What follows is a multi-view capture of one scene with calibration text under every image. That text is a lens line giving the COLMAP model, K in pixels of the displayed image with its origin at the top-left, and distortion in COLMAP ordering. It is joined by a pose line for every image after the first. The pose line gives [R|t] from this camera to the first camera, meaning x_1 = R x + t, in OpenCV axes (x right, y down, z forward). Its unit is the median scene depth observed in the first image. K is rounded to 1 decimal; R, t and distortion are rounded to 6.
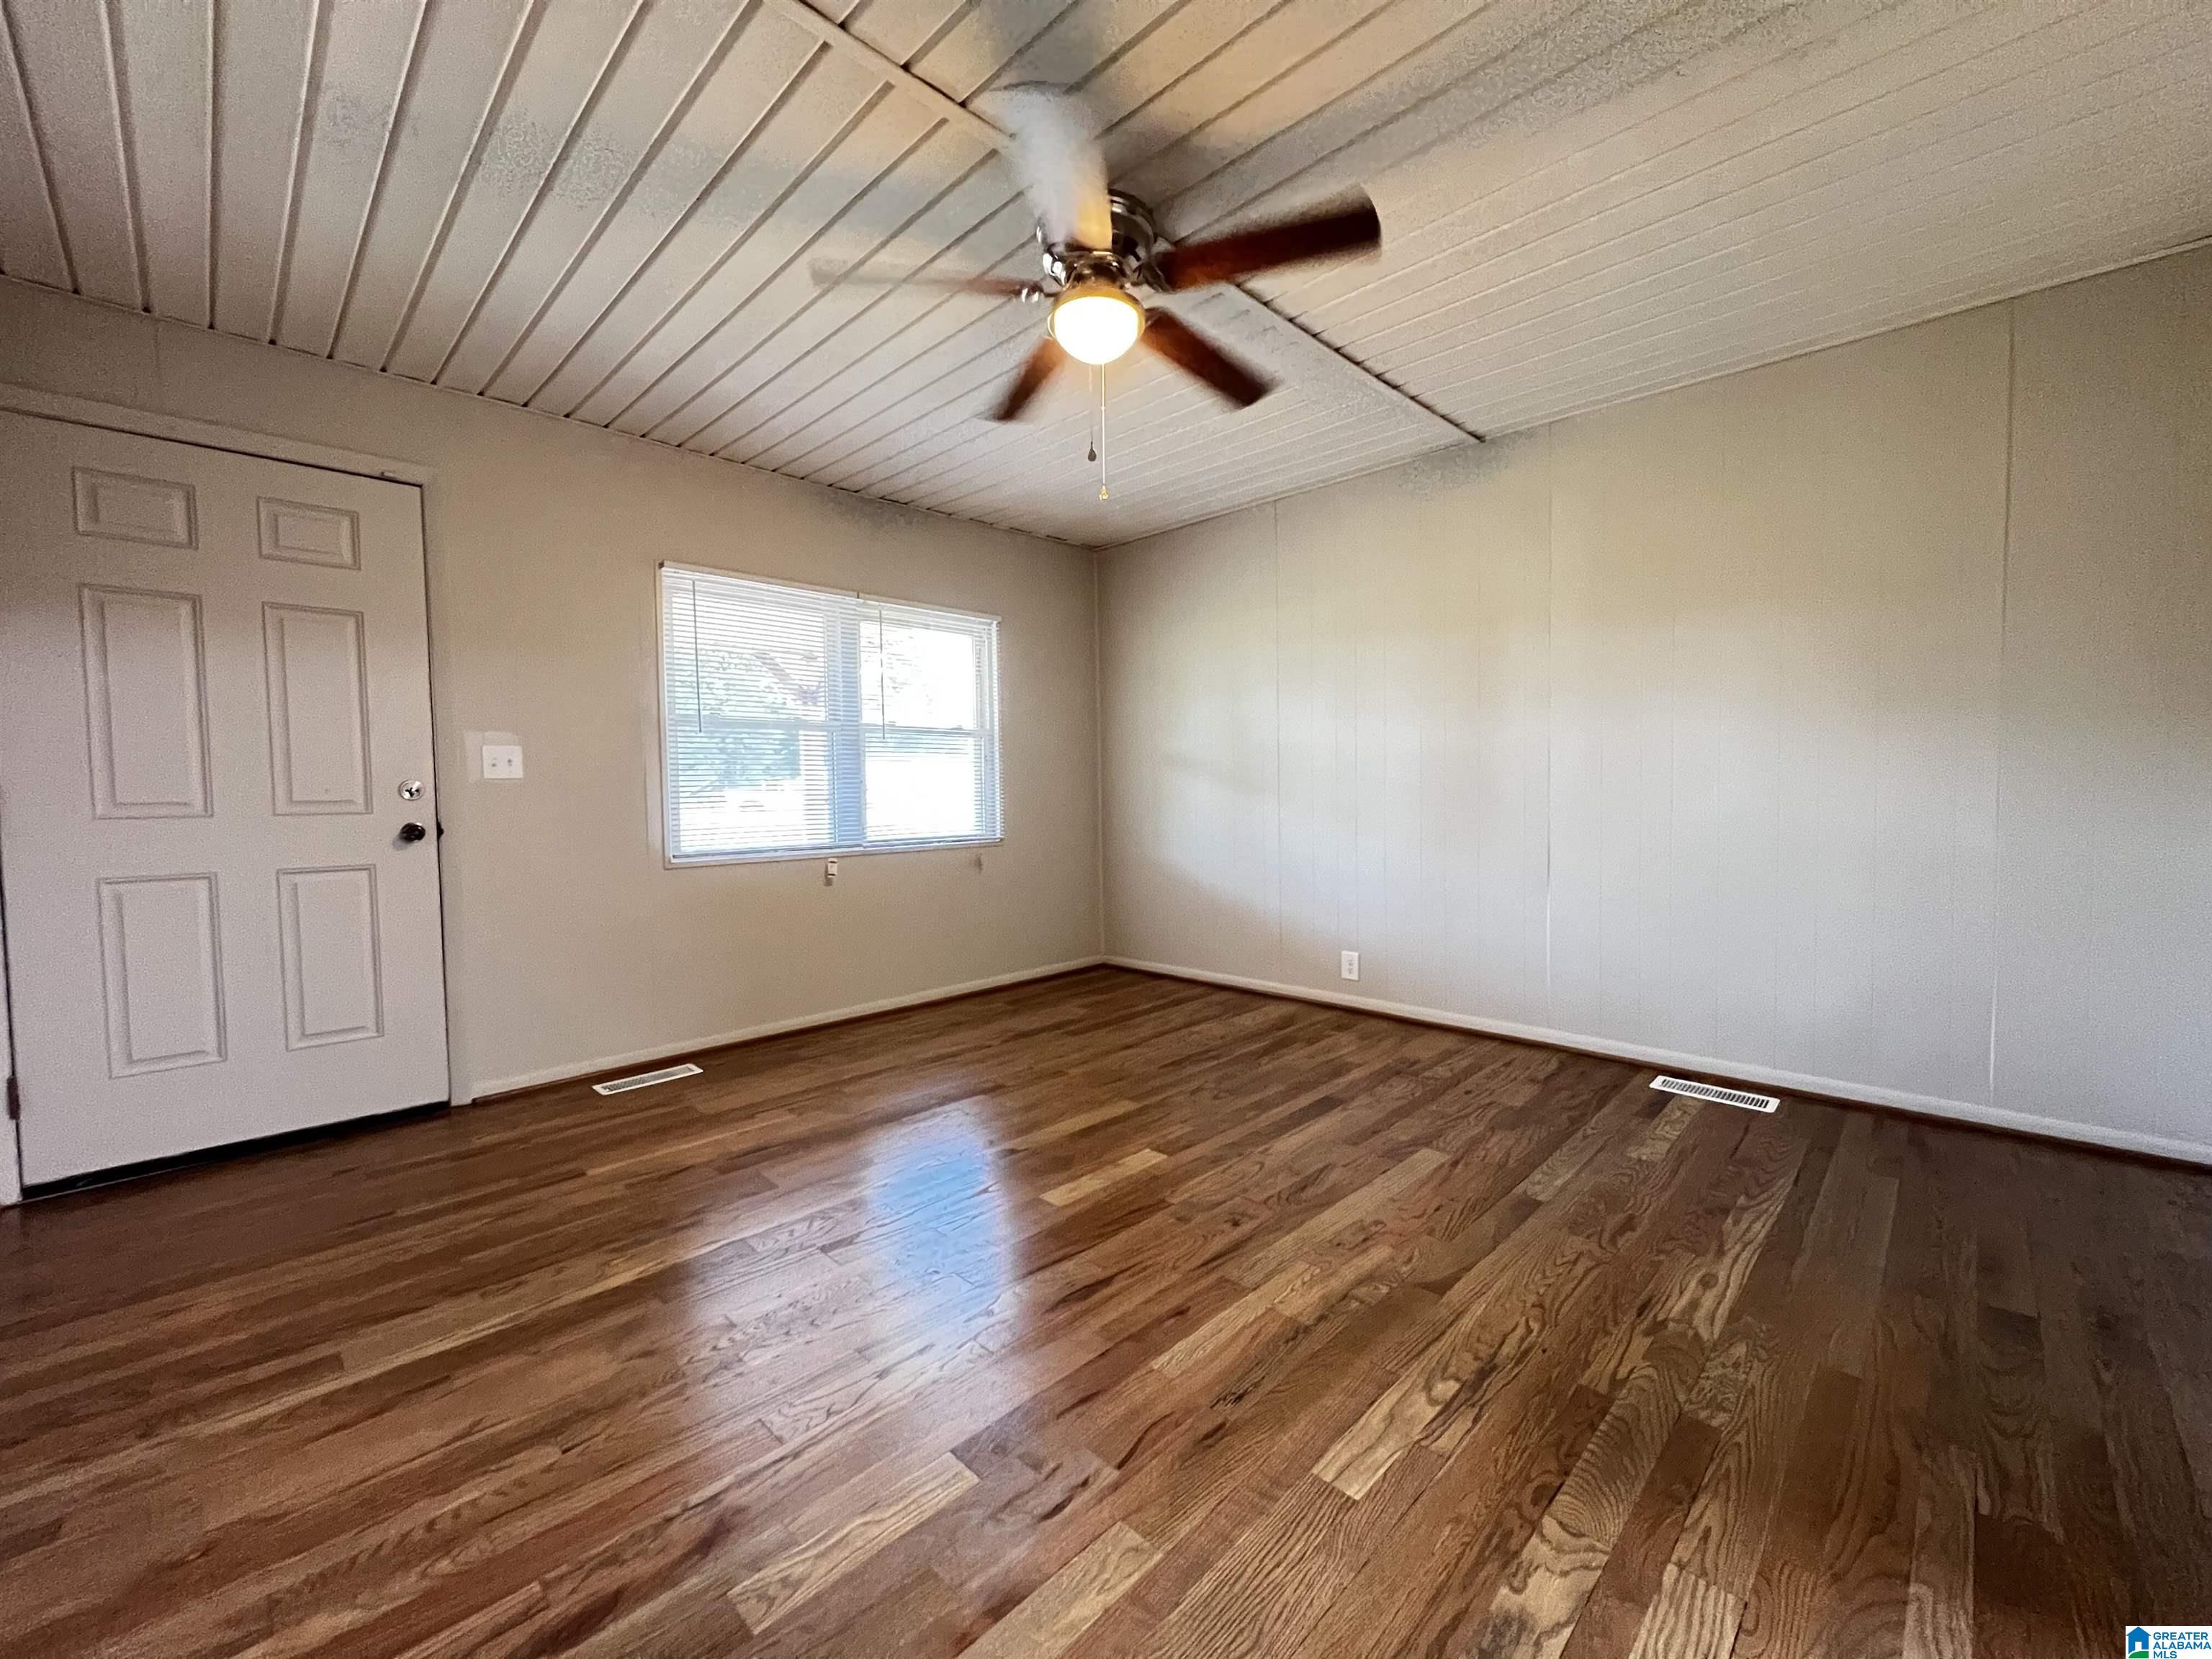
lens RADIAL K [[884.7, 0, 1106.0], [0, 884.7, 829.5], [0, 0, 1]] dist [-0.000480, -0.000064]
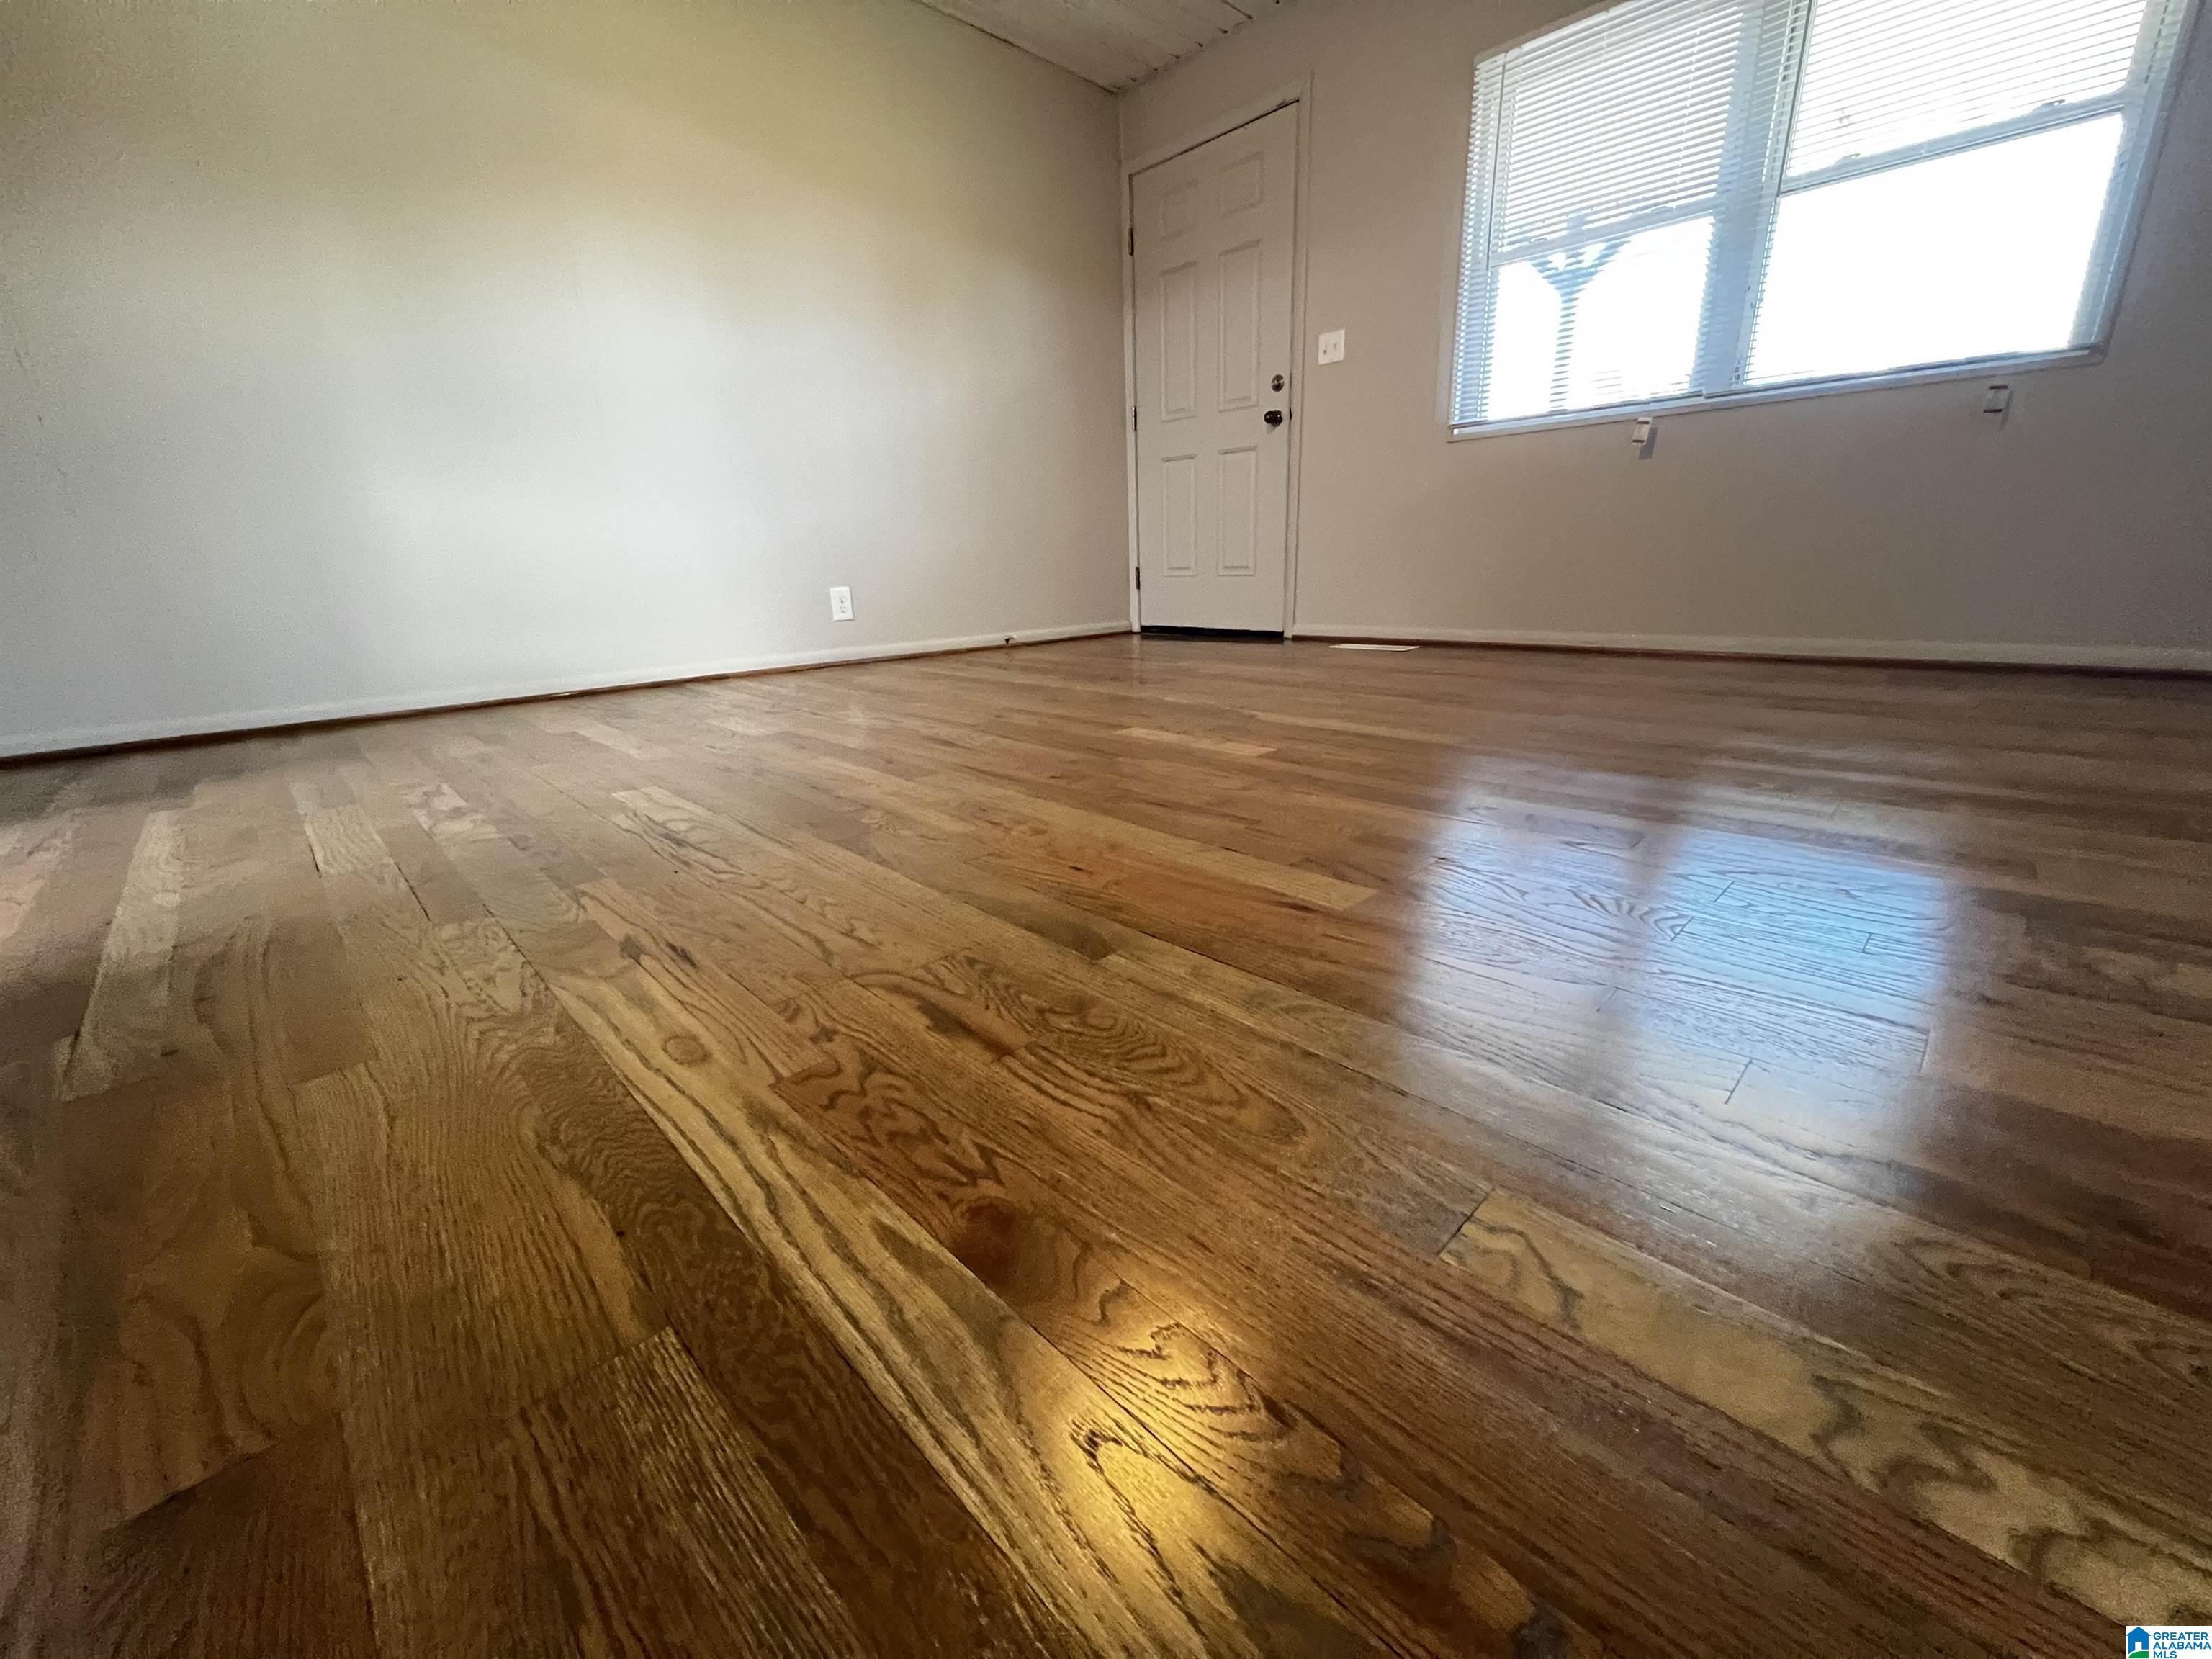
lens RADIAL K [[884.7, 0, 1106.0], [0, 884.7, 829.5], [0, 0, 1]] dist [-0.000480, -0.000064]
pose [[-0.020116, 0.313507, -0.949373, 0.766739], [-0.006323, 0.949506, 0.313685, 0.198924], [0.999778, 0.012314, -0.017118, 0.882088]]
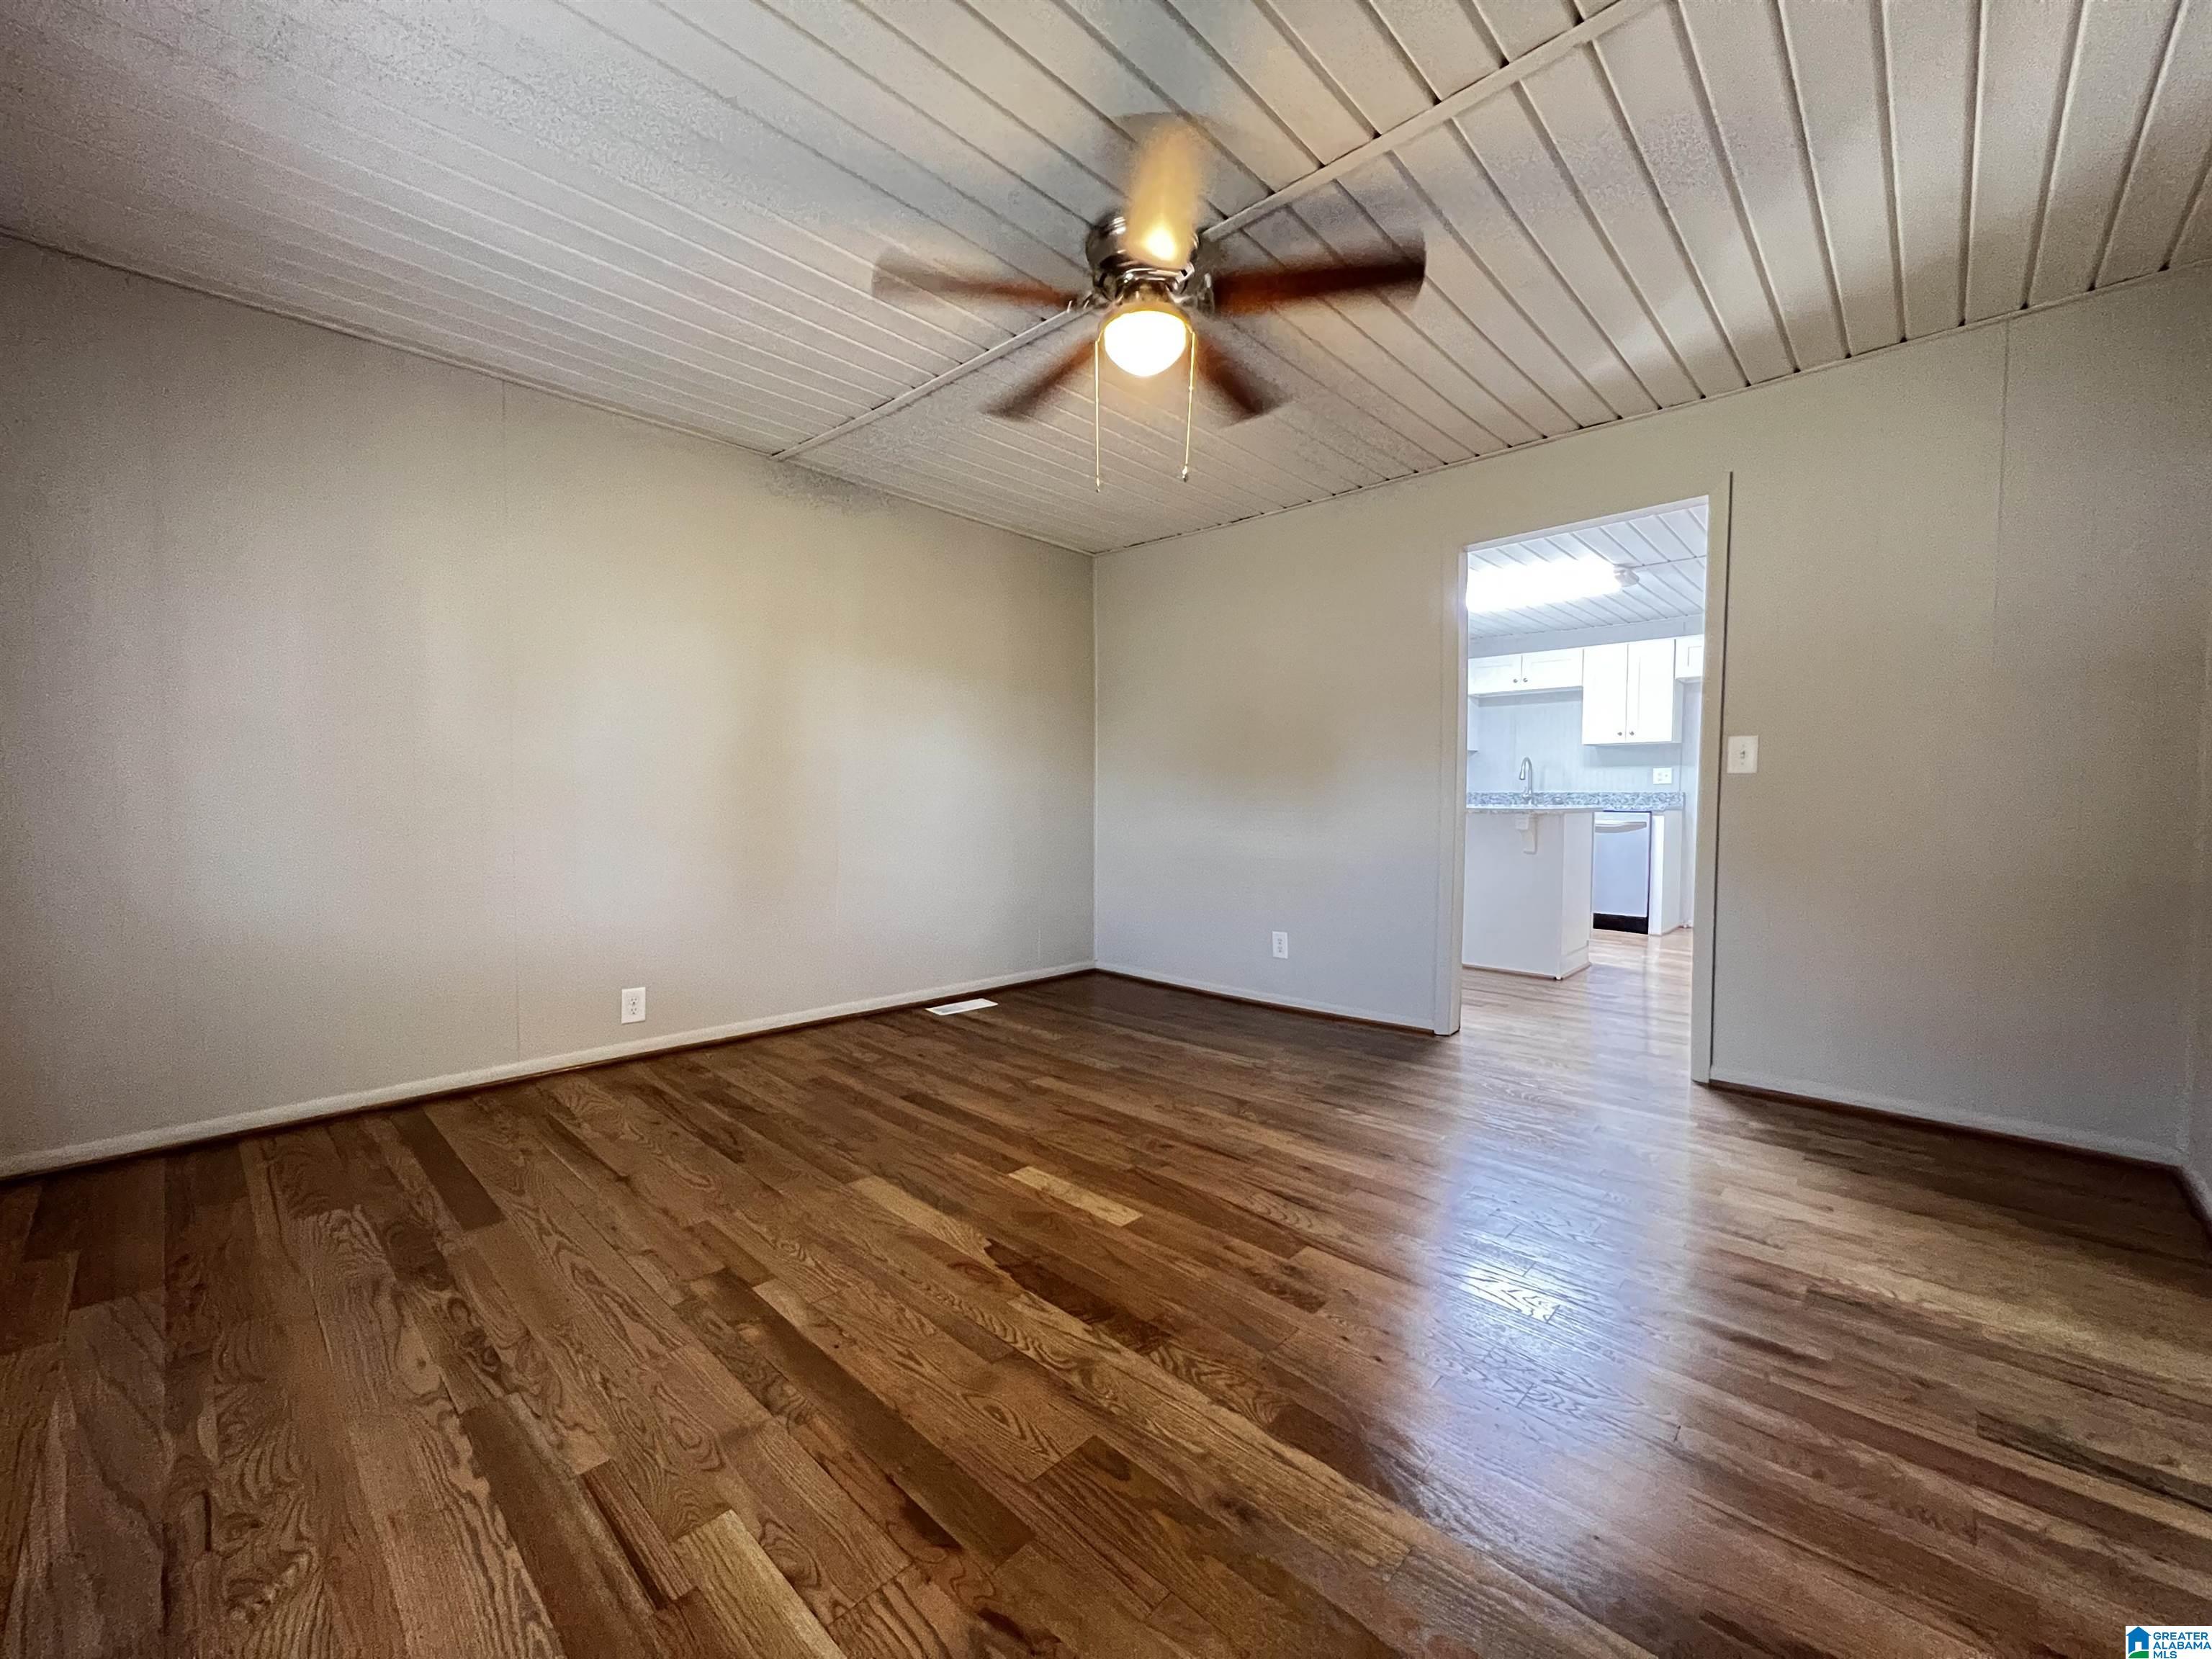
lens RADIAL K [[884.7, 0, 1106.0], [0, 884.7, 829.5], [0, 0, 1]] dist [-0.000480, -0.000064]
pose [[-0.020047, -0.022506, 0.999546, -0.878467], [0.039249, 0.998958, 0.023280, -0.018022], [-0.999028, 0.039698, -0.019143, 0.905717]]
